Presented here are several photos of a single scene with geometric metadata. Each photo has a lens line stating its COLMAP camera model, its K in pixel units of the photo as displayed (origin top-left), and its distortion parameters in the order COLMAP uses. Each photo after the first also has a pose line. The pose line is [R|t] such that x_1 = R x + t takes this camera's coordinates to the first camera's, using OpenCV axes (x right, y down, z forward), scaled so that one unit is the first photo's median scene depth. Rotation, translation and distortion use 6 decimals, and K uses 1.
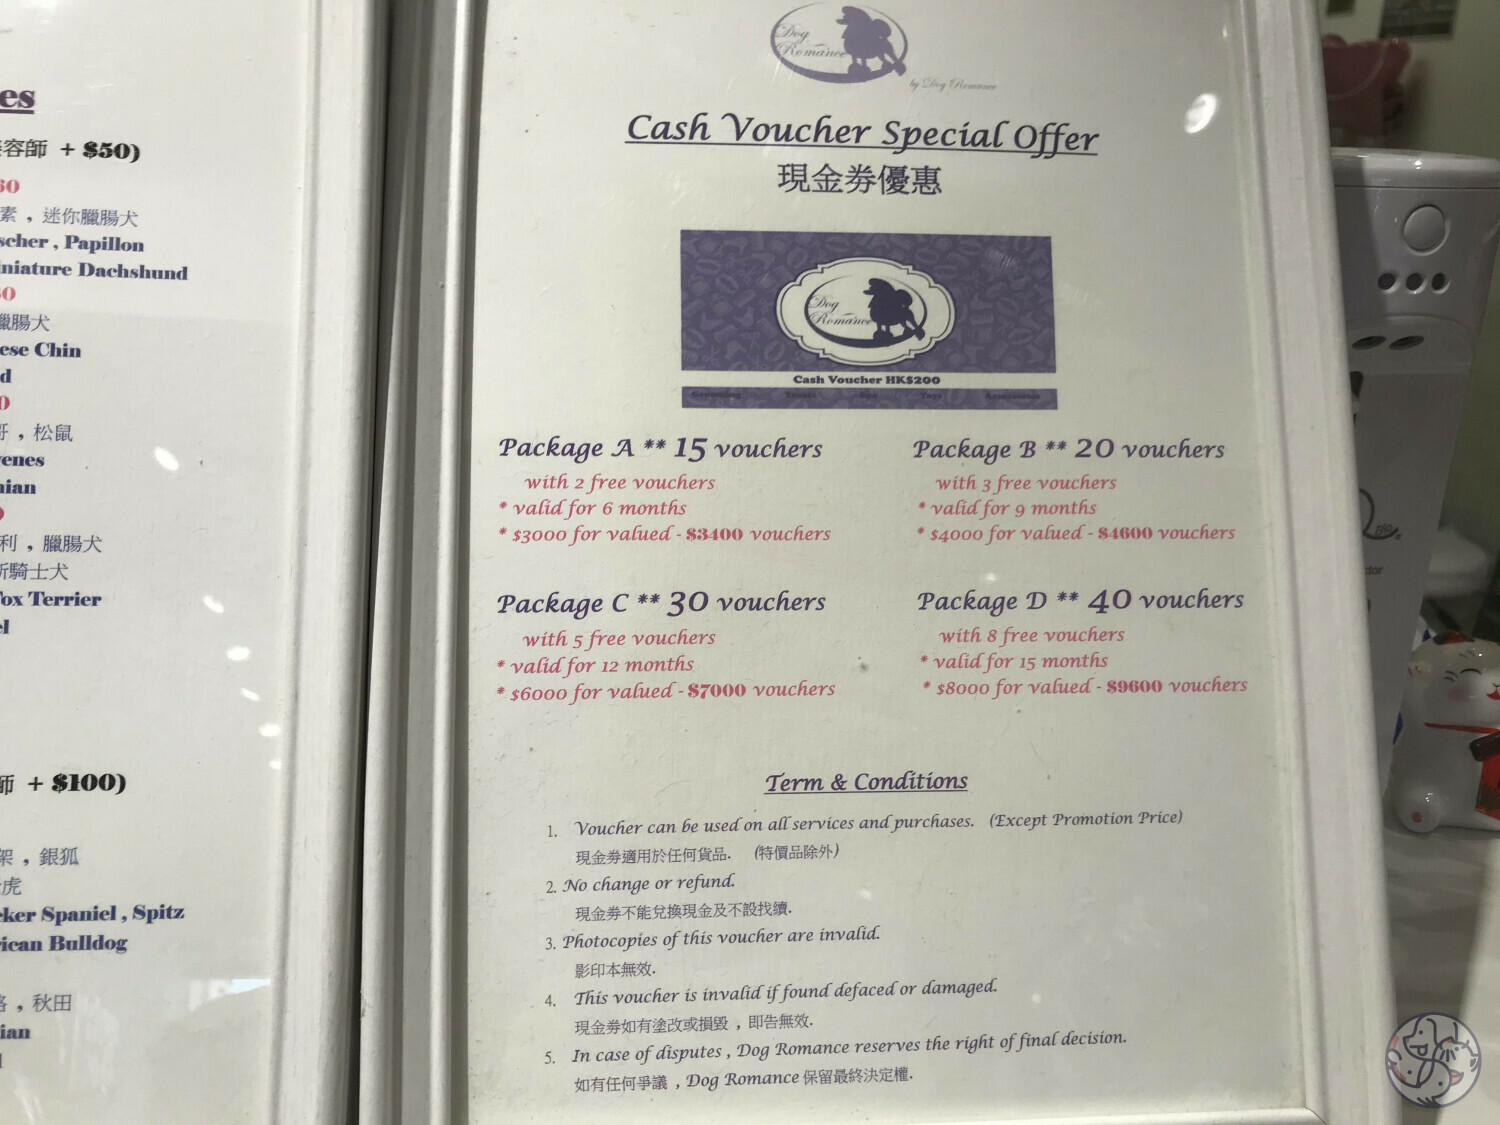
lens RADIAL K [[1198.7, 0, 750.0], [0, 1198.7, 562.5], [0, 0, 1]] dist [0.029662, -0.053816]
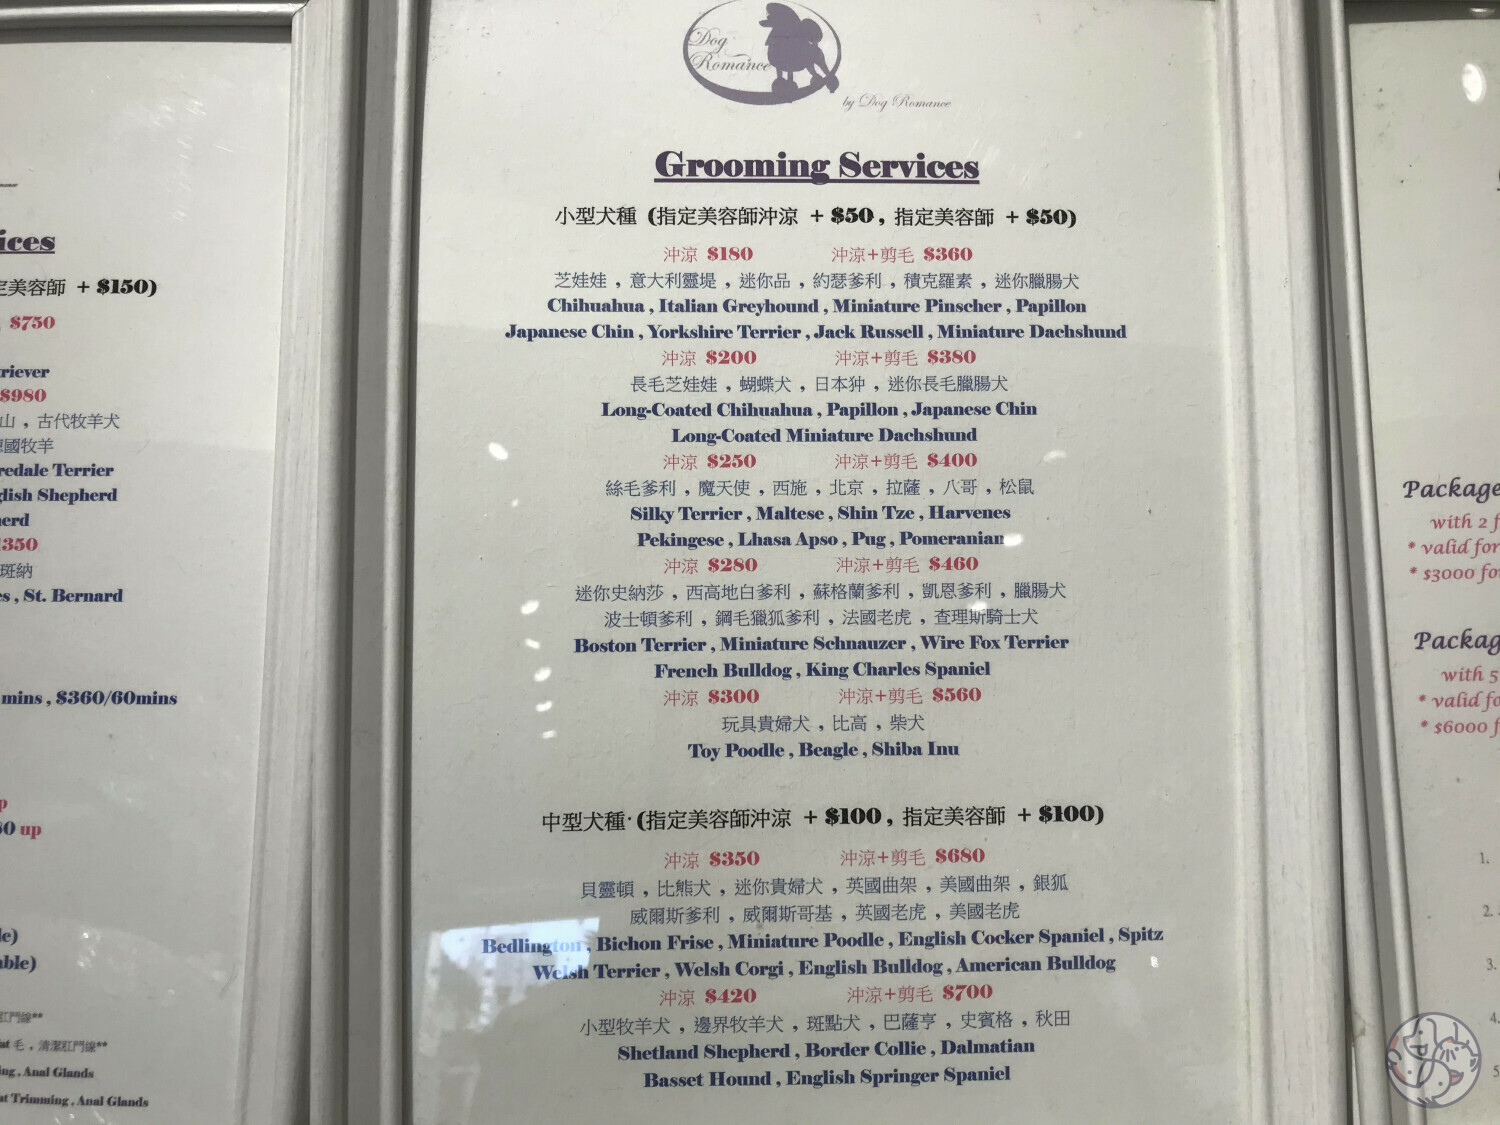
lens RADIAL K [[1198.7, 0, 750.0], [0, 1198.7, 562.5], [0, 0, 1]] dist [0.029662, -0.053816]
pose [[0.997843, -0.012180, -0.064508, -0.743577], [0.013703, 0.999637, 0.023213, -0.067887], [0.064202, -0.024047, 0.997647, -0.080686]]
